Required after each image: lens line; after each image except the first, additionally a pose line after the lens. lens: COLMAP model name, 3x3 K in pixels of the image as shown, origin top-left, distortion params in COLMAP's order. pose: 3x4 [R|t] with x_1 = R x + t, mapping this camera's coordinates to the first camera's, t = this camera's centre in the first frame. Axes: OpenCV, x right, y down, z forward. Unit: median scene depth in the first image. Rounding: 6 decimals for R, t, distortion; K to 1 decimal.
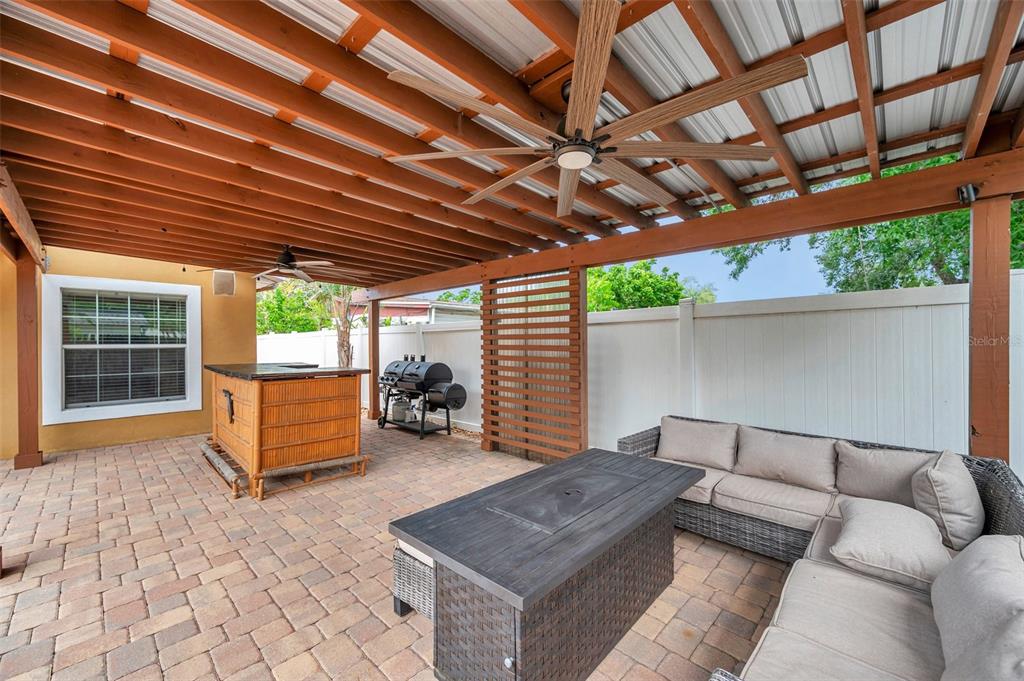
lens RADIAL K [[405.5, 0, 507.7], [0, 405.5, 346.0], [0, 0, 1]] dist [0.000660, -0.000335]
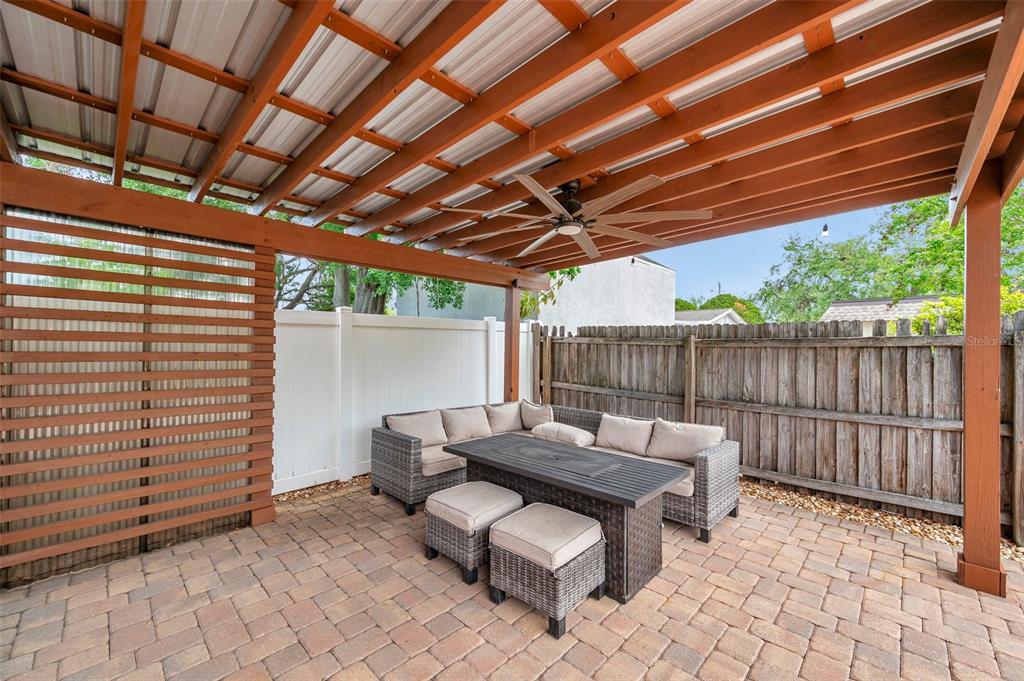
lens RADIAL K [[405.5, 0, 507.6], [0, 405.5, 344.9], [0, 0, 1]] dist [0.000660, -0.000335]
pose [[0.003041, 0.019951, 0.999796, -0.473264], [0.004498, 0.999791, -0.019964, 0.002189], [-0.999985, 0.004558, 0.002951, 0.441538]]
